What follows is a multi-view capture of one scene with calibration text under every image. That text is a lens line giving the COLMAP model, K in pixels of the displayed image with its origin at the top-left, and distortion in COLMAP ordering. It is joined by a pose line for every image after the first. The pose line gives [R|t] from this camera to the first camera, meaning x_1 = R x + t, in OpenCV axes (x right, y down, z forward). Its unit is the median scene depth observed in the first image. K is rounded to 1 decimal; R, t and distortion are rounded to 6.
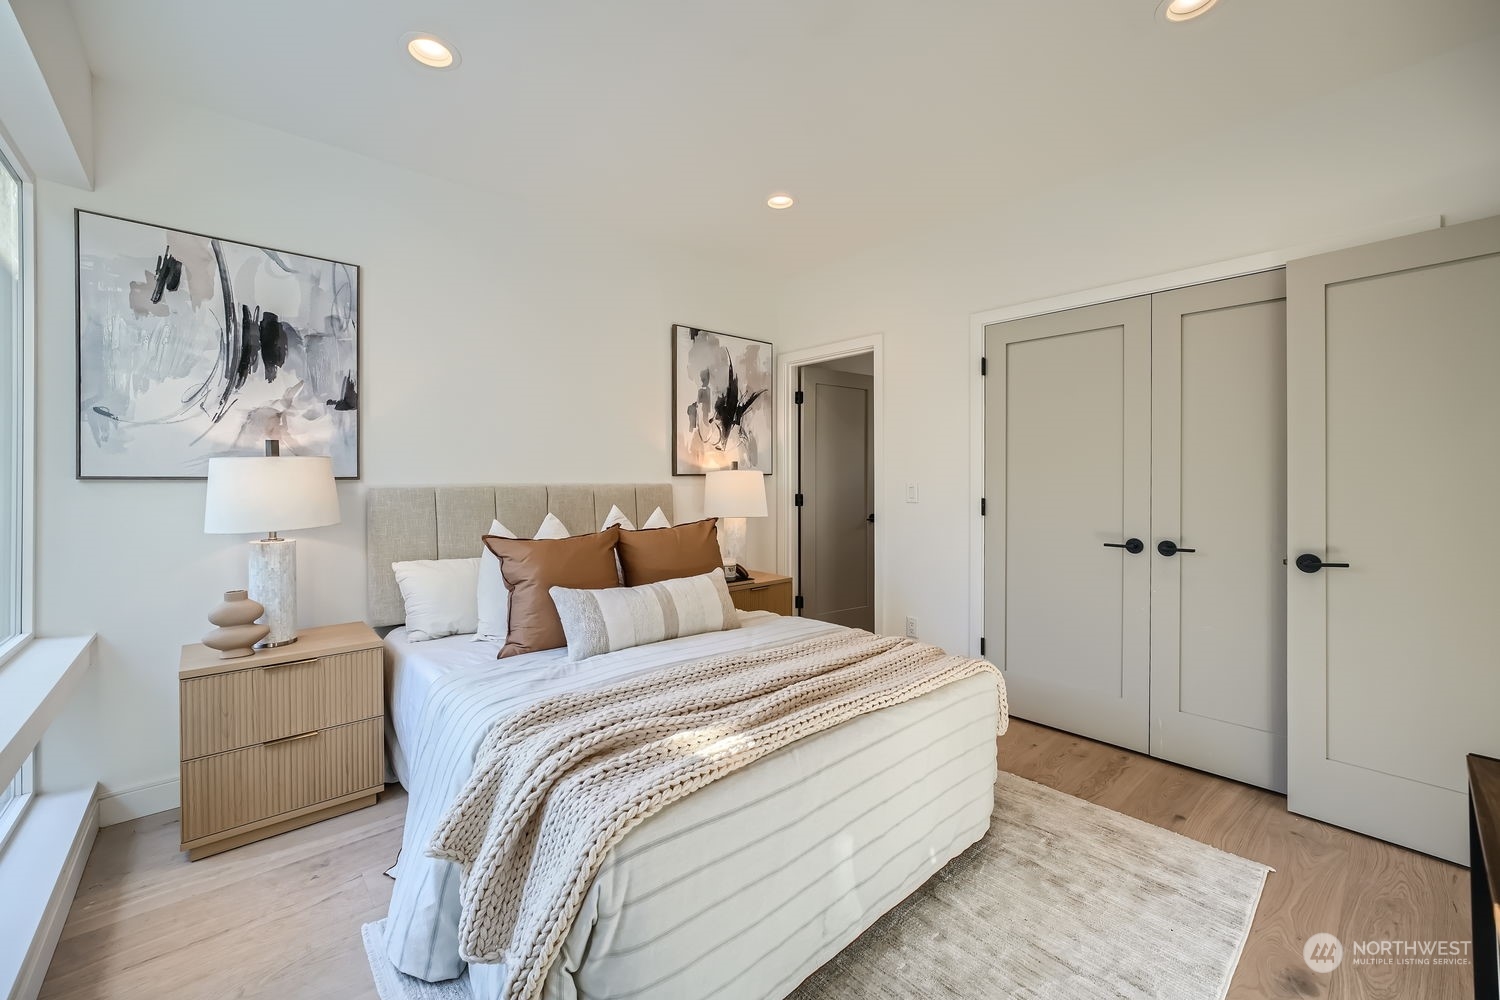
lens RADIAL K [[613.7, 0, 741.4], [0, 613.7, 476.3], [0, 0, 1]] dist [-0.022792, 0.004272]
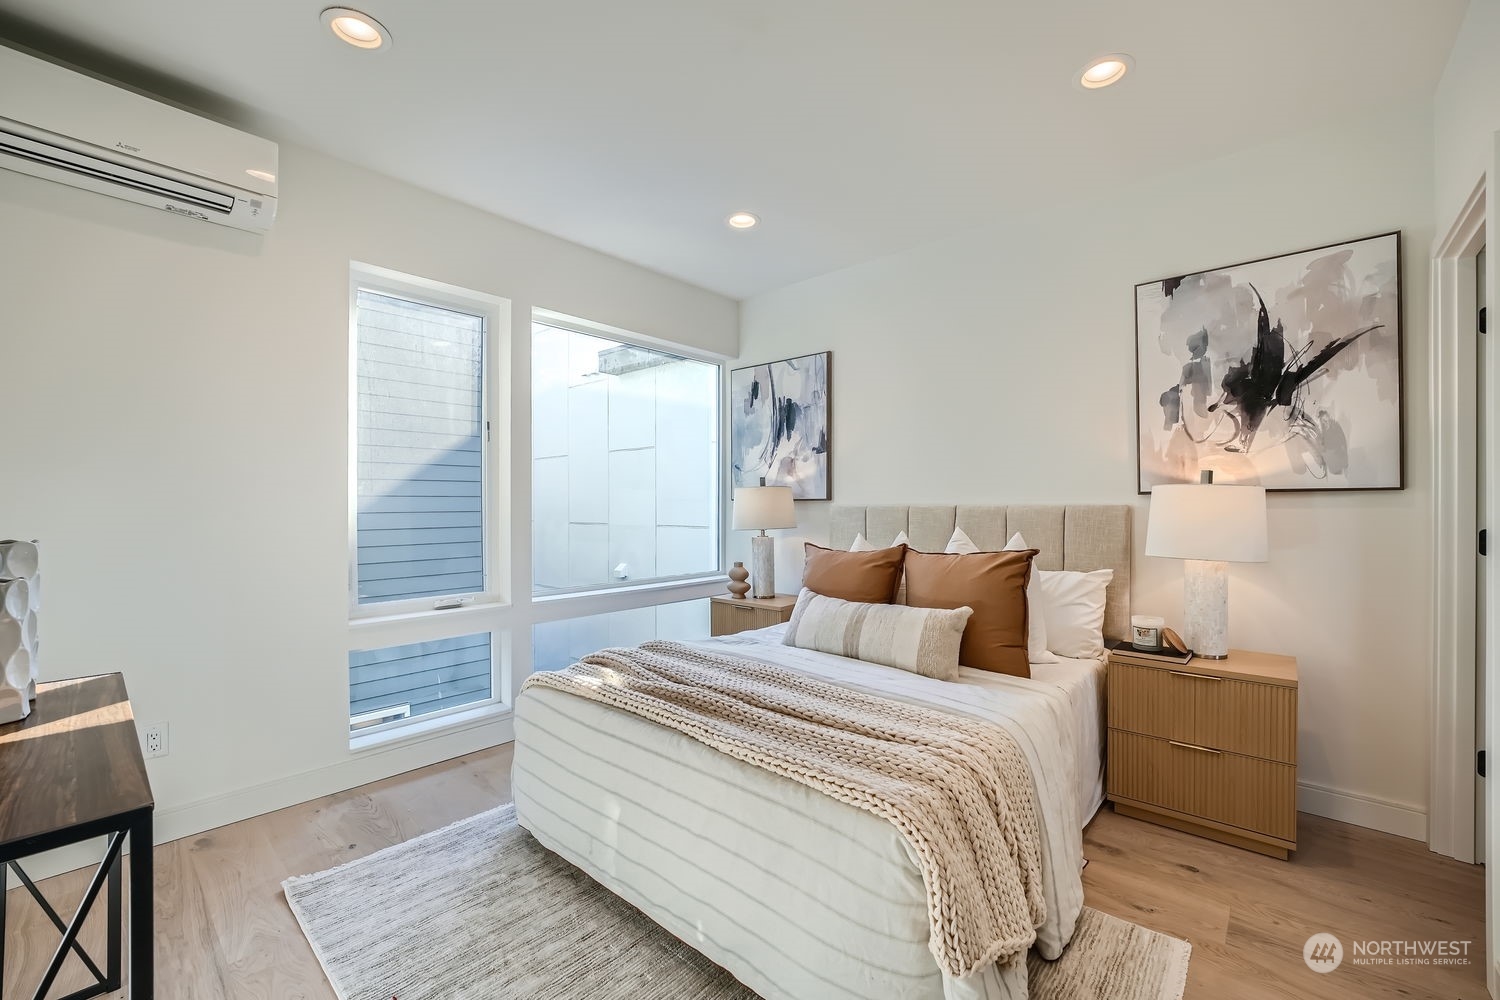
lens RADIAL K [[613.7, 0, 747.4], [0, 613.7, 505.6], [0, 0, 1]] dist [-0.022792, 0.004272]
pose [[0.106596, 0.010800, -0.994244, 0.793558], [0.013783, 0.999829, 0.012338, -0.002505], [0.994207, -0.015019, 0.106428, 0.651849]]
